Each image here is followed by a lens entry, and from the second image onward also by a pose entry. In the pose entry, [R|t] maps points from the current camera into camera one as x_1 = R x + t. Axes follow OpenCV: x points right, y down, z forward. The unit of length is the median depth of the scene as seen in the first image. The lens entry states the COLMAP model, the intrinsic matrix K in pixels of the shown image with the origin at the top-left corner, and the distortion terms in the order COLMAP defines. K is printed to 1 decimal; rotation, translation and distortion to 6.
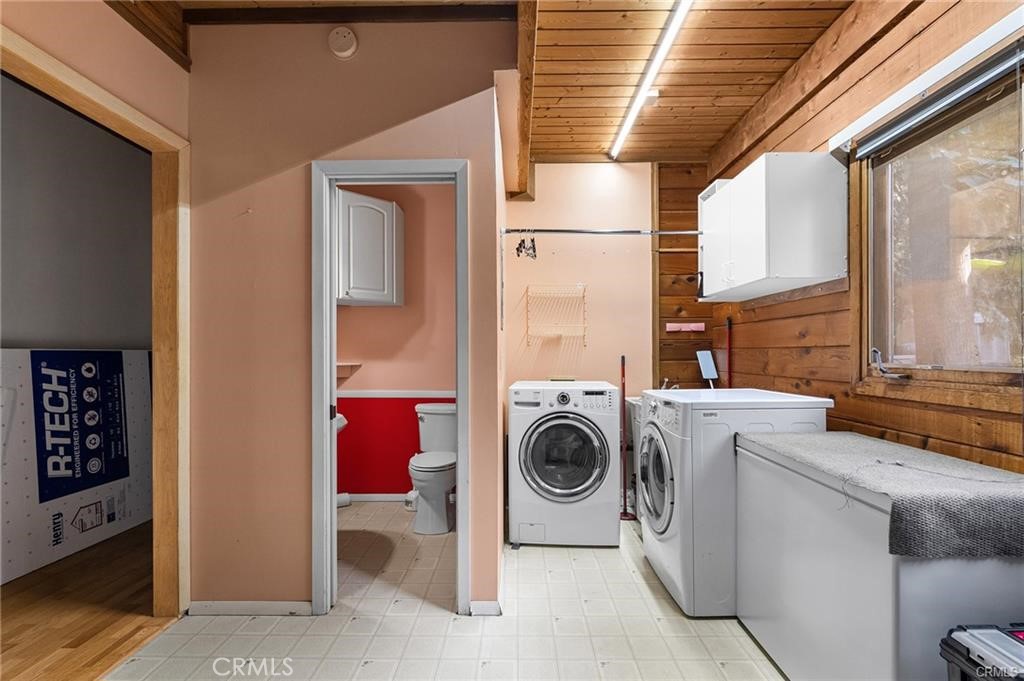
lens RADIAL K [[503.9, 0, 512.0], [0, 503.9, 340.5], [0, 0, 1]] dist [0.000257, 0.000004]
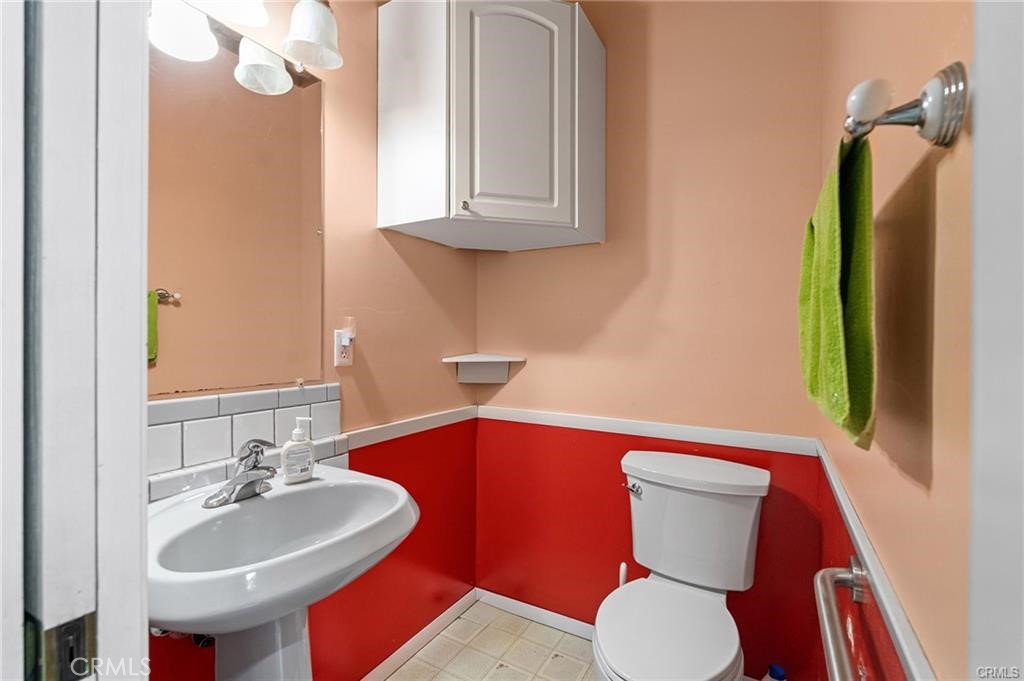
lens RADIAL K [[461.8, 0, 512.0], [0, 461.8, 340.5], [0, 0, 1]] dist [-0.001588, 0.000061]
pose [[0.874223, 0.009724, -0.485427, -0.081025], [0.000506, 0.999781, 0.020939, 0.017368], [0.485524, -0.018551, 0.874026, 0.602419]]
